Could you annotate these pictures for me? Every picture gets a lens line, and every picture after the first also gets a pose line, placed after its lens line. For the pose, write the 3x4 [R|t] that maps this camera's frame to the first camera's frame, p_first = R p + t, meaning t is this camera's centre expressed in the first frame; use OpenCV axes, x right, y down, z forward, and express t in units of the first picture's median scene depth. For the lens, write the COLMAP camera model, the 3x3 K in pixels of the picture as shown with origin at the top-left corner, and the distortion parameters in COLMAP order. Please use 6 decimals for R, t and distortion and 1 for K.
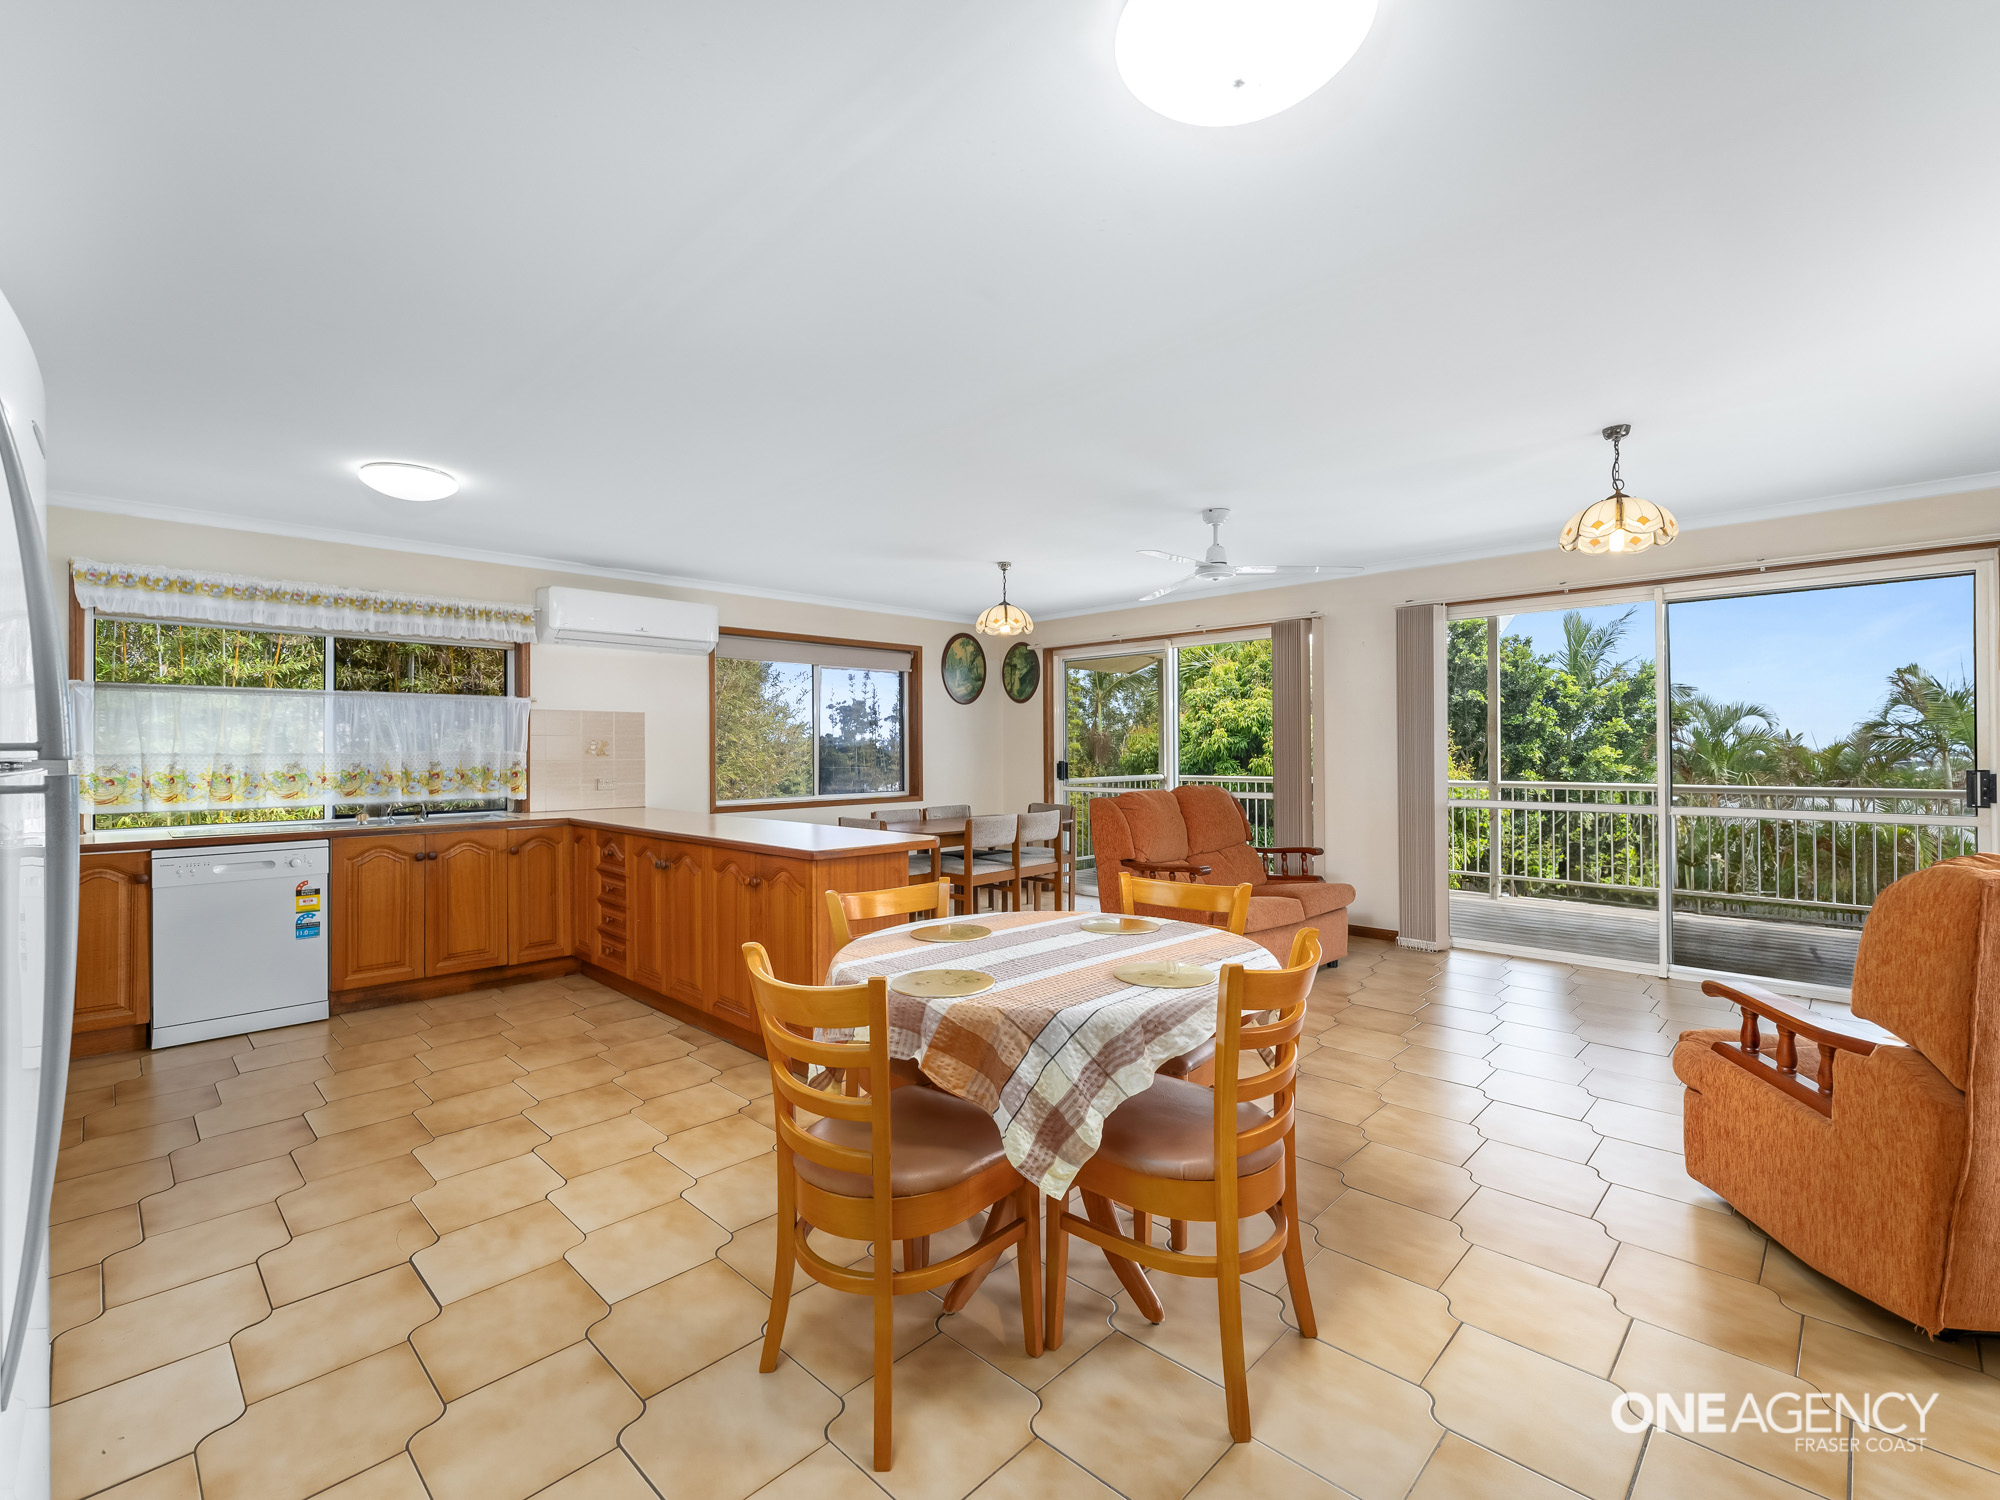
lens RADIAL K [[801.9, 0, 1000.0], [0, 801.9, 750.0], [0, 0, 1]] dist [0.000021, 0.000030]
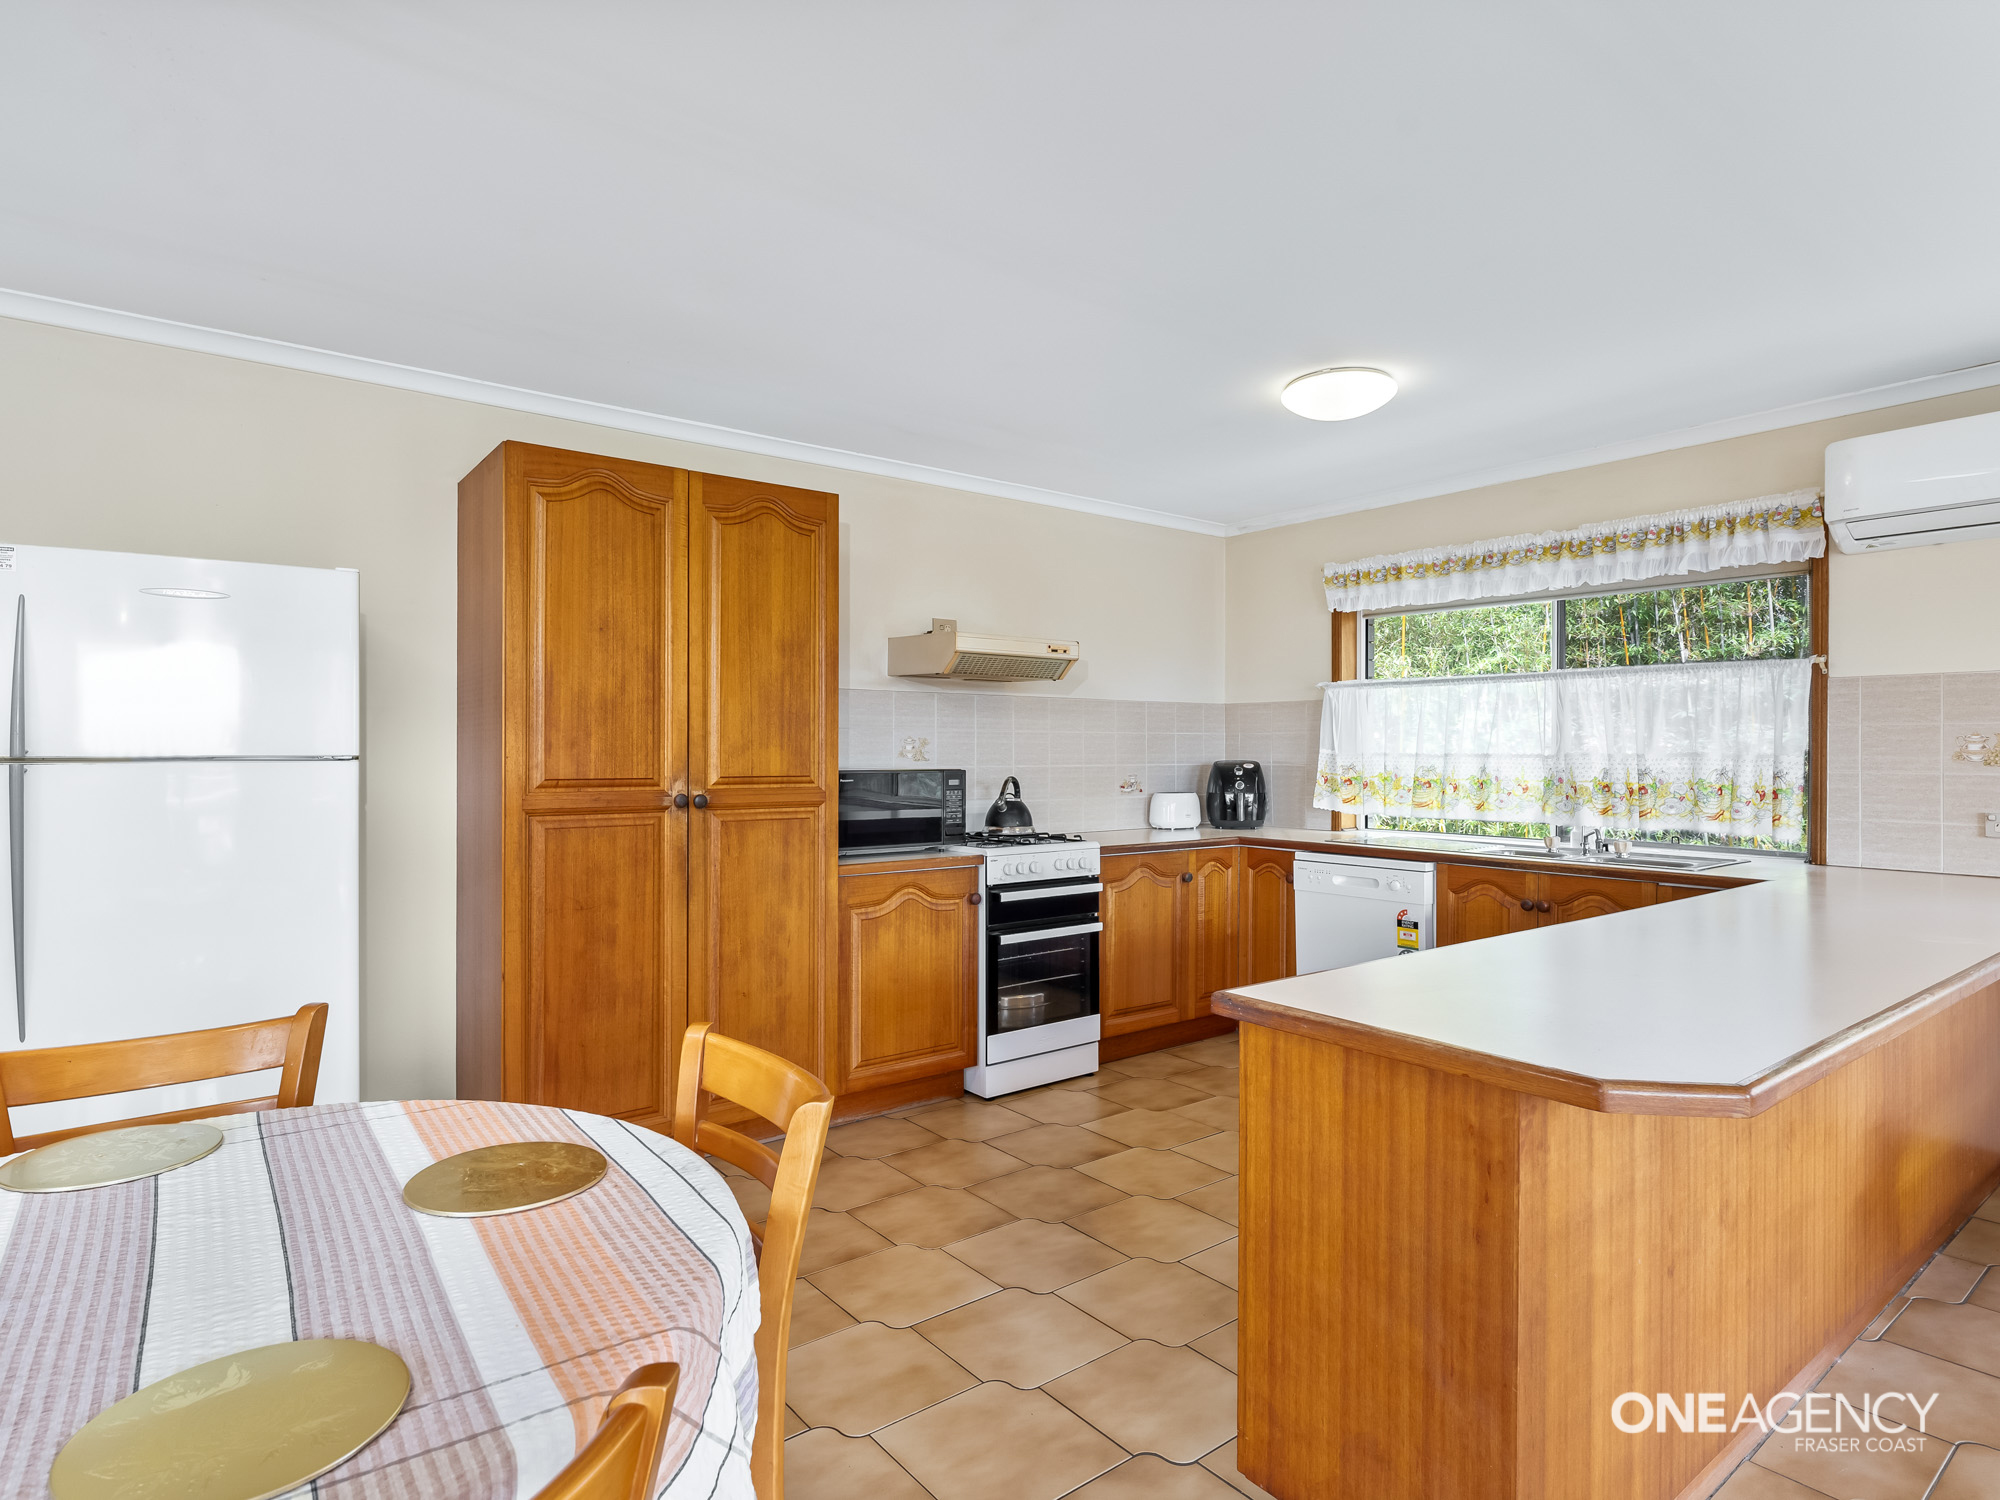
lens RADIAL K [[1064.7, 0, 1000.0], [0, 1064.7, 750.0], [0, 0, 1]] dist [0.001087, -0.000164]
pose [[-0.082950, 0.001690, -0.996552, 0.251357], [-0.003864, 0.999990, 0.002017, -0.000672], [0.996546, 0.004018, -0.082943, 0.673118]]
